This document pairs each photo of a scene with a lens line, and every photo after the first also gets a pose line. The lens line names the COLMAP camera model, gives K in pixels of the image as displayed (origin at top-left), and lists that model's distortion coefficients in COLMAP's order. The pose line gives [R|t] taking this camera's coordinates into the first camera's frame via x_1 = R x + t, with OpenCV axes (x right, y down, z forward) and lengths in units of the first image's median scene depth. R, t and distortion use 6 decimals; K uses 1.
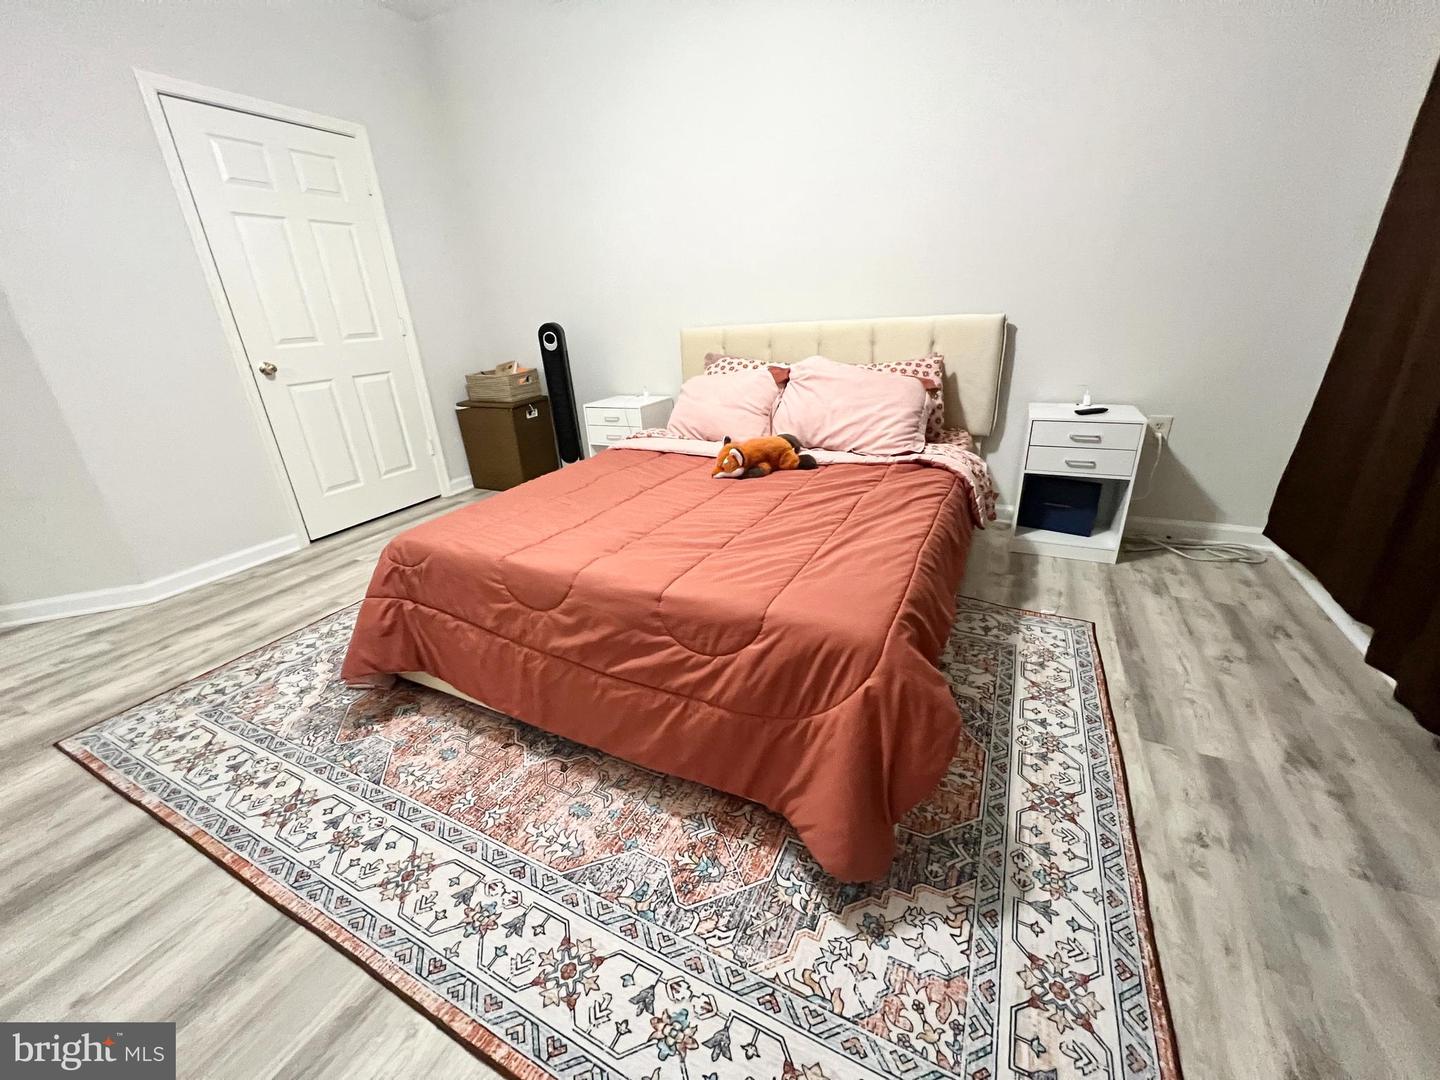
lens RADIAL K [[573.4, 0, 716.0], [0, 573.4, 543.6], [0, 0, 1]] dist [0.000403, -0.000472]
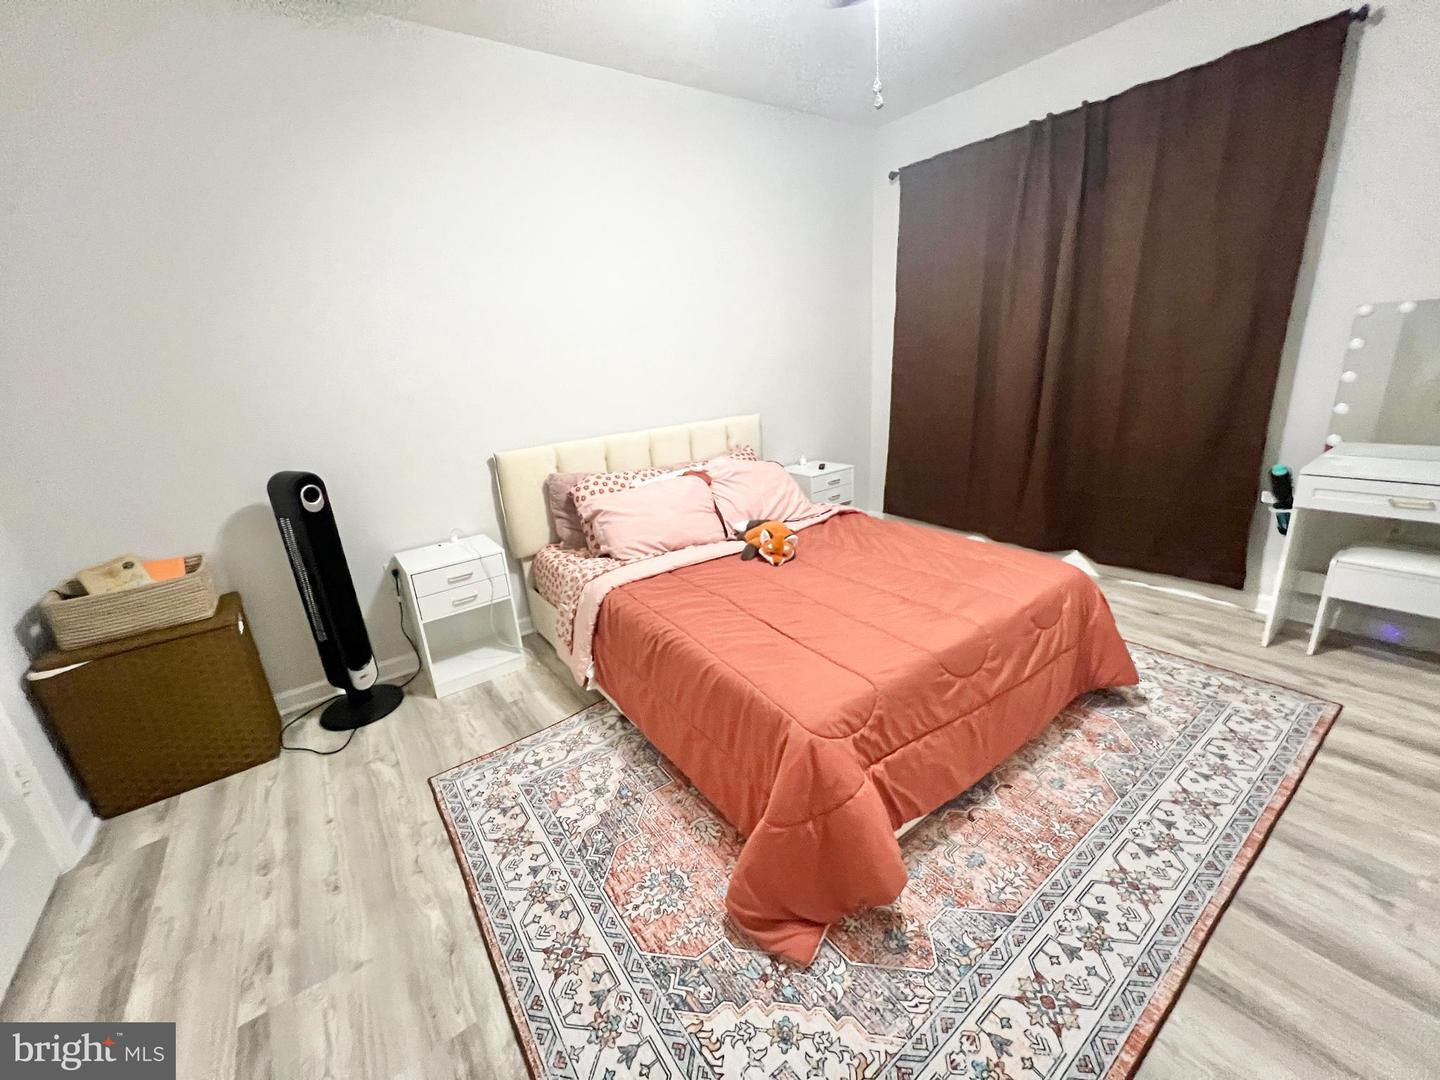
lens RADIAL K [[573.4, 0, 718.4], [0, 573.4, 536.5], [0, 0, 1]] dist [0.000403, -0.000472]
pose [[0.457481, -0.247448, 0.854096, -1.688500], [0.379947, 0.922803, 0.063842, -0.476584], [-0.803960, 0.295305, 0.516182, 0.819287]]
